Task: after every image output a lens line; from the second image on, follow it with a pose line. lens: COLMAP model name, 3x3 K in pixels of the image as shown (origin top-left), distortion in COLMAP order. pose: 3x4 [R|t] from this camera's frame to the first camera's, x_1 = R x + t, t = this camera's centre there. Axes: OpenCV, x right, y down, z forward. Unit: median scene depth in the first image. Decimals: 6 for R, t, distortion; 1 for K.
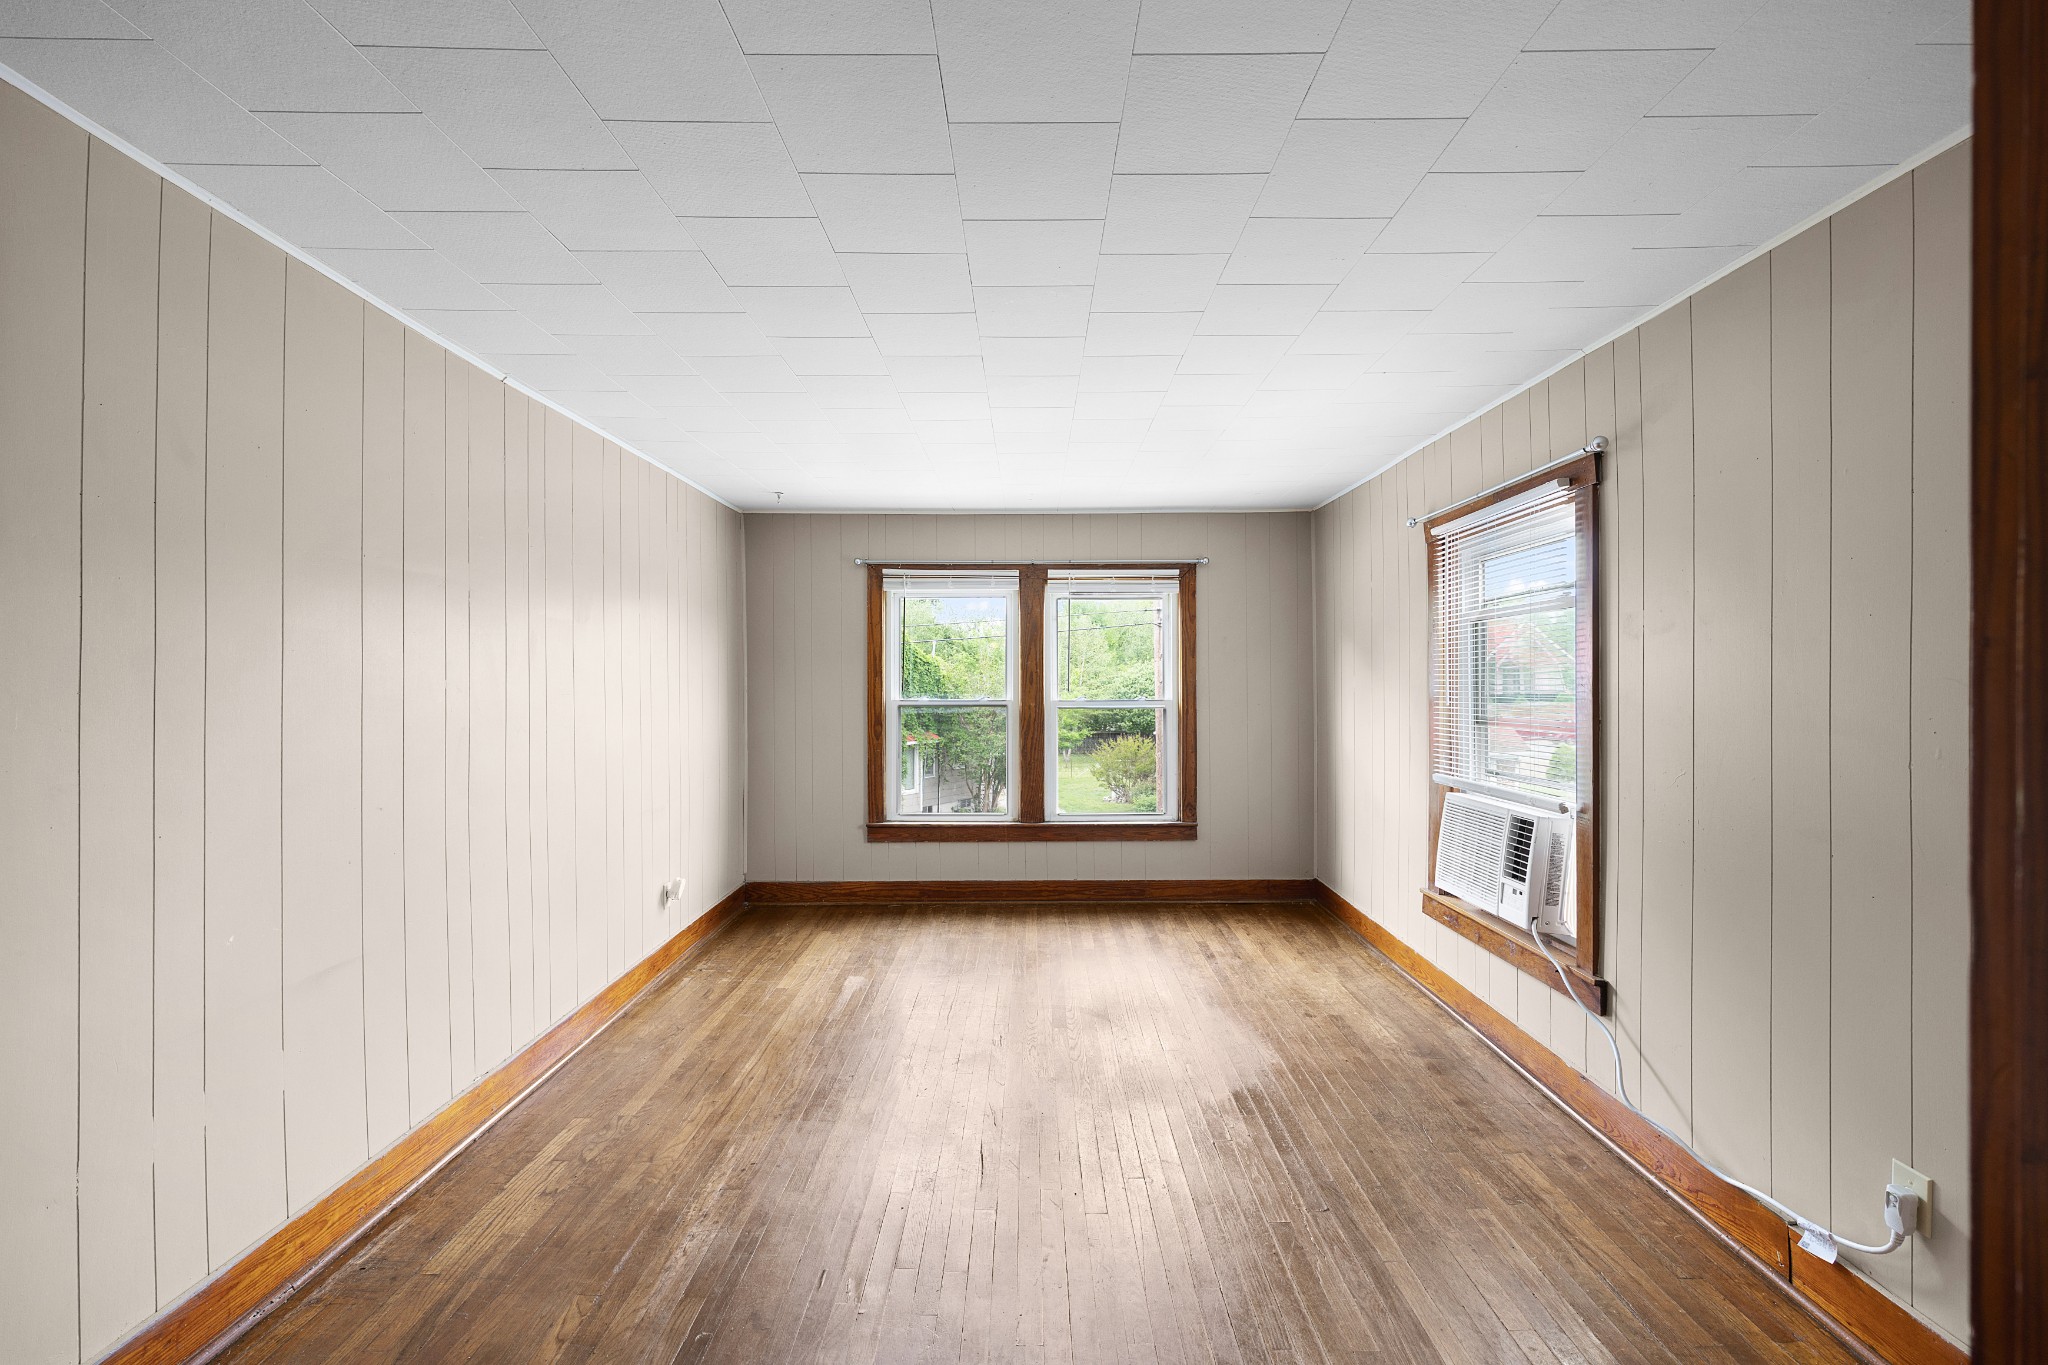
lens RADIAL K [[837.4, 0, 1033.4], [0, 837.4, 681.6], [0, 0, 1]] dist [-0.001596, 0.000020]
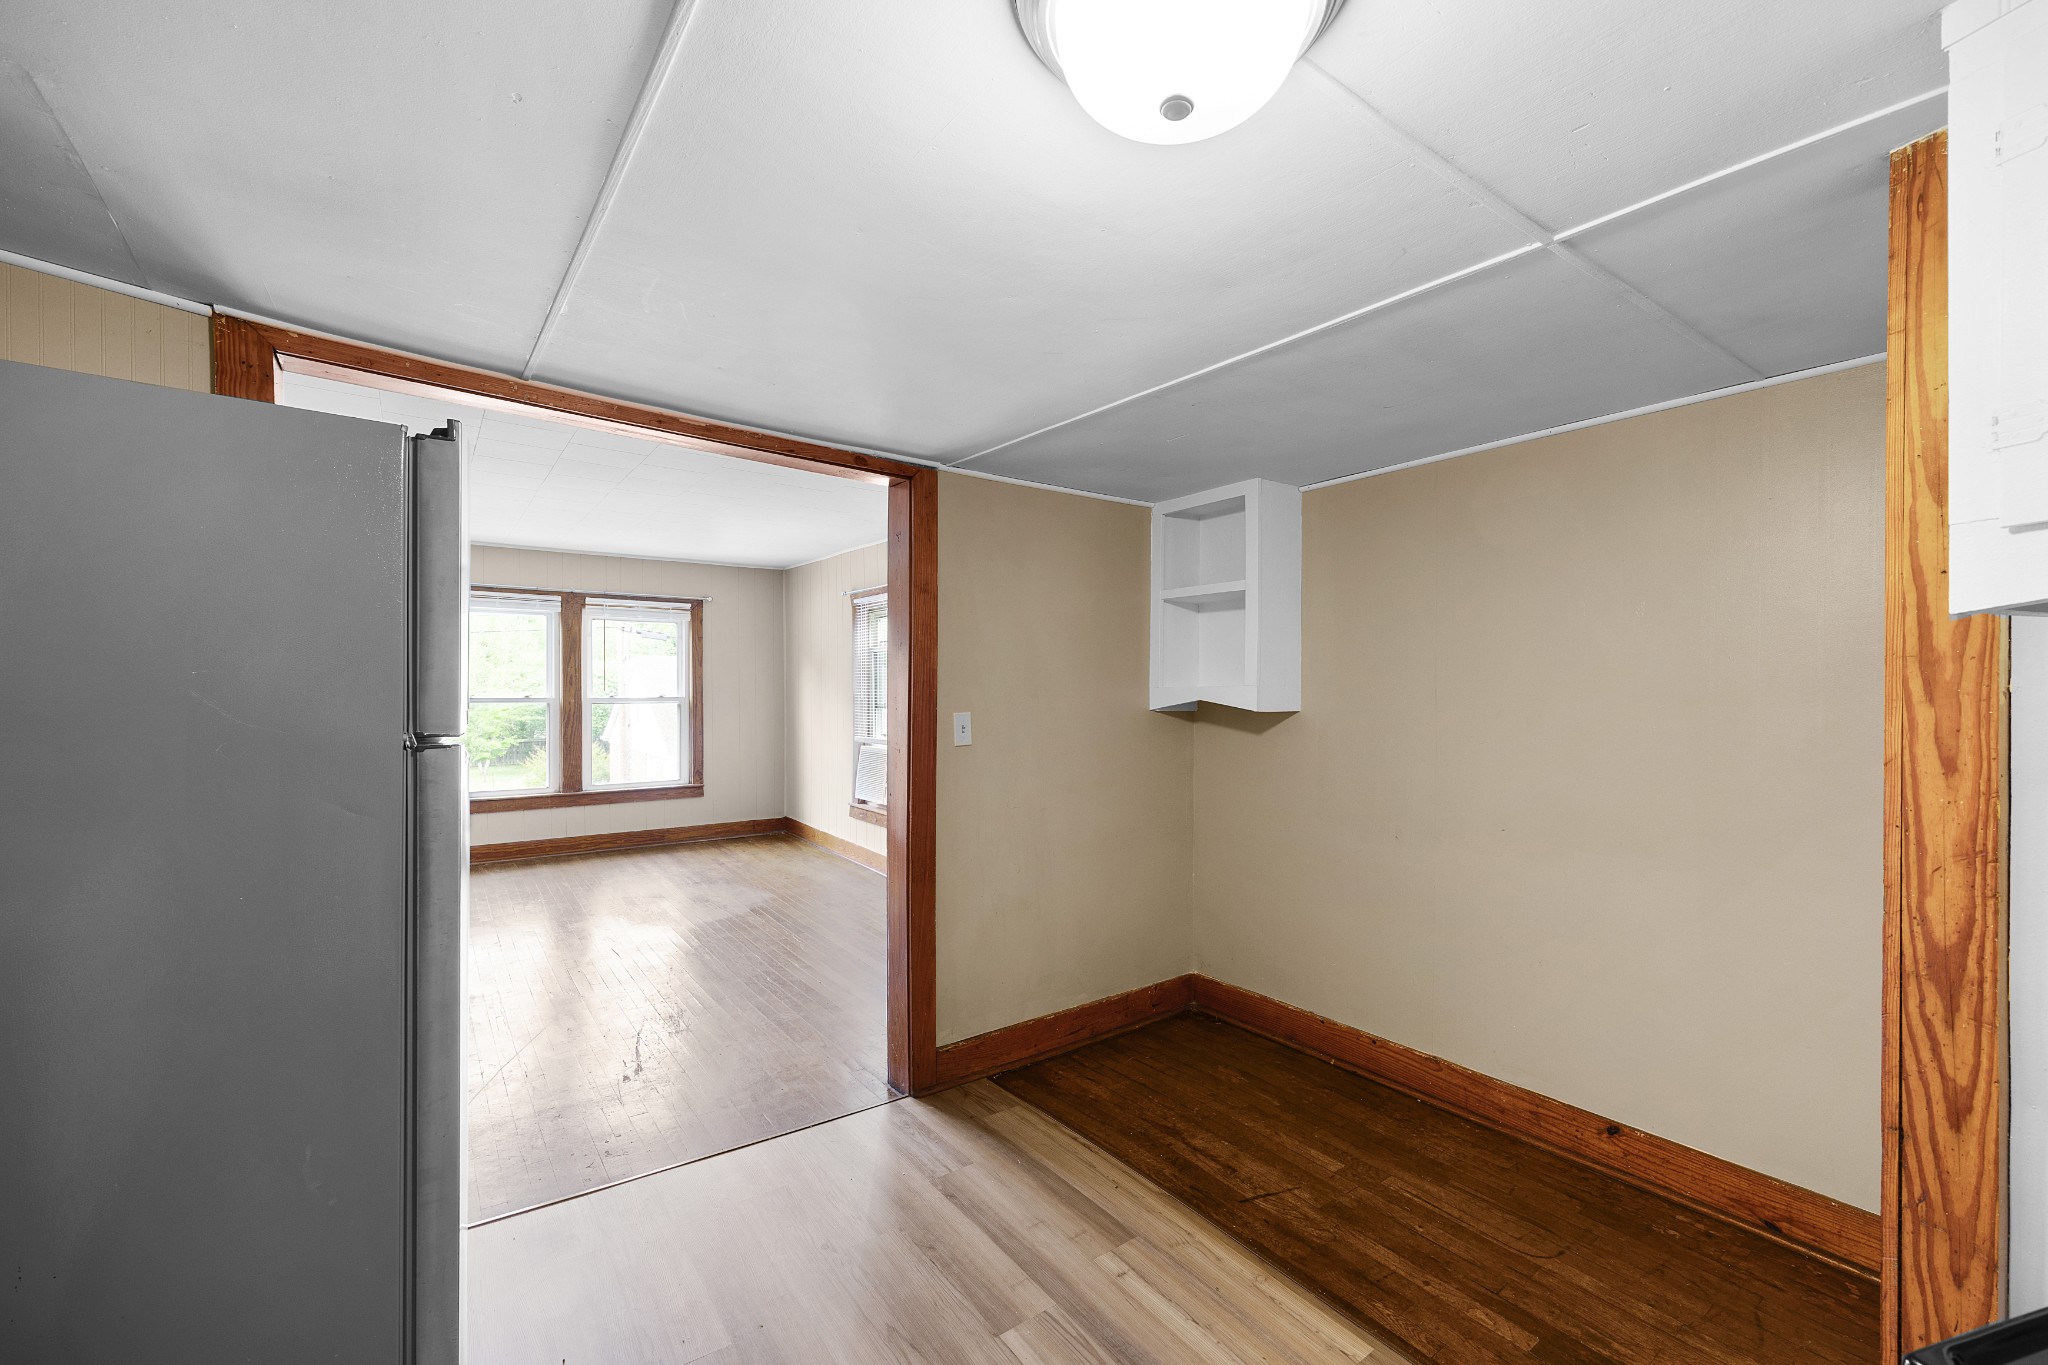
lens RADIAL K [[851.5, 0, 1019.6], [0, 851.5, 696.0], [0, 0, 1]] dist [-0.001458, -0.000139]
pose [[0.815782, -0.002596, 0.578353, -0.198922], [-0.004967, 0.999922, 0.011493, 0.001097], [-0.578338, -0.012249, 0.815705, -0.474652]]
